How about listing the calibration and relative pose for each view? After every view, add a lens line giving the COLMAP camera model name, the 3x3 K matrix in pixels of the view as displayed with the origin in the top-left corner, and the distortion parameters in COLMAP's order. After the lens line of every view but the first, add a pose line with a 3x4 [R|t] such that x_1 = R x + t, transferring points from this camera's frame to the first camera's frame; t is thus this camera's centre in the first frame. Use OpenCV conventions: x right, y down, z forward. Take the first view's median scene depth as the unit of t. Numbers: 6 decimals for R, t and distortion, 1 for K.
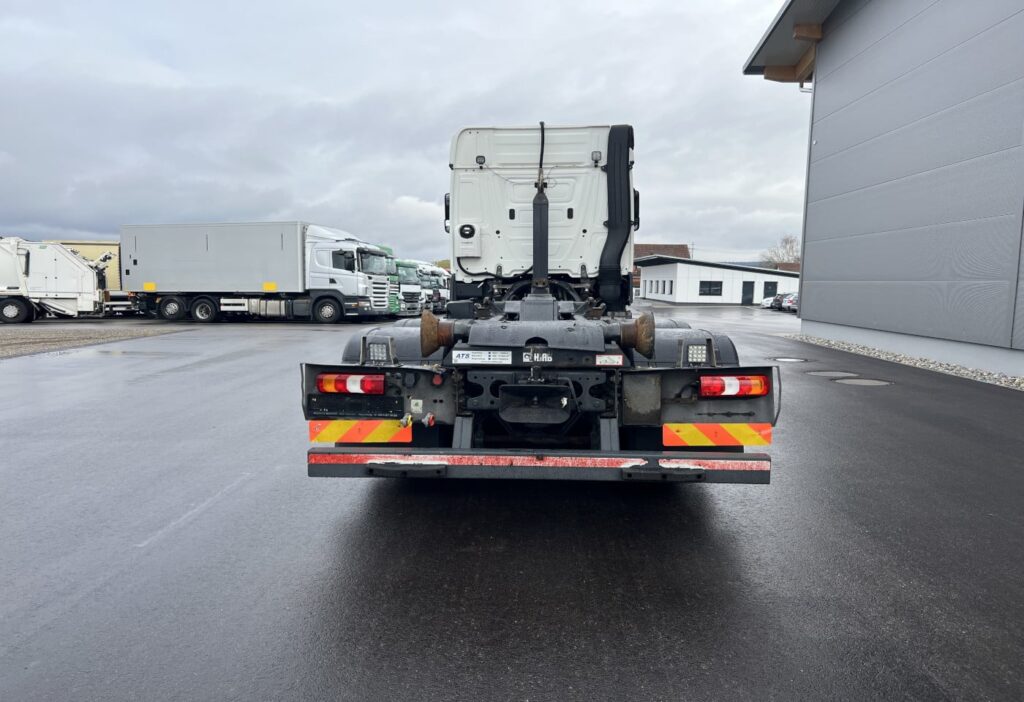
lens RADIAL K [[768.6, 0, 511.1], [0, 768.6, 354.2], [0, 0, 1]] dist [0.044542, -0.002985]
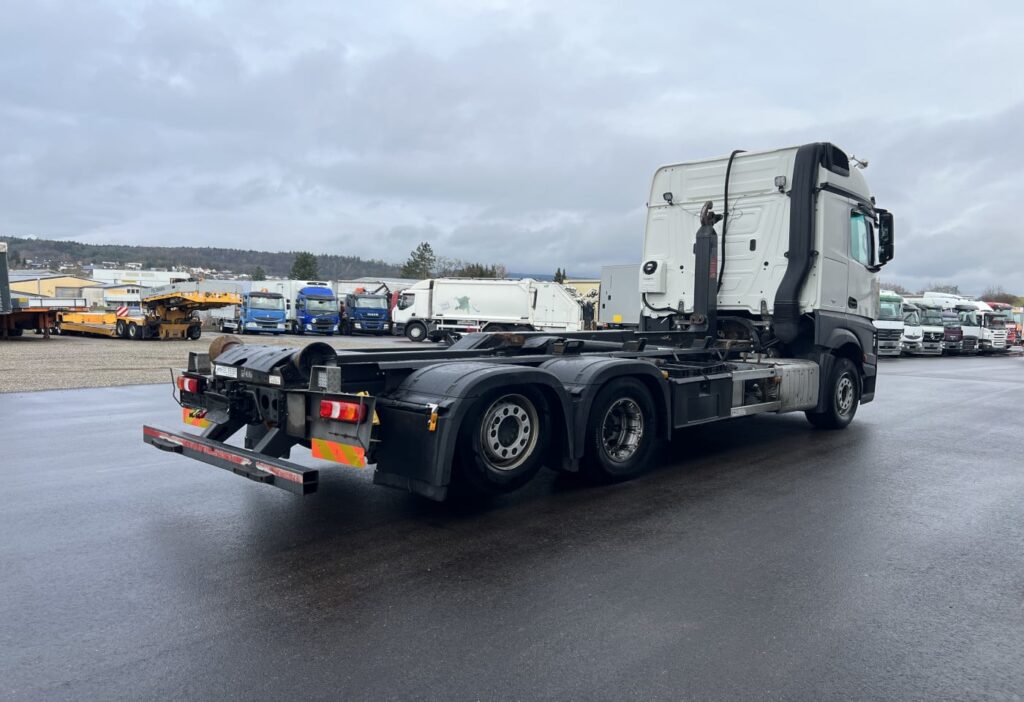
lens RADIAL K [[768.6, 0, 510.3], [0, 768.6, 346.8], [0, 0, 1]] dist [0.044542, -0.002985]
pose [[0.751846, 0.041142, -0.658053, 0.470837], [-0.075678, 0.996840, -0.024141, -0.016891], [0.654981, 0.067951, 0.752584, 0.119915]]
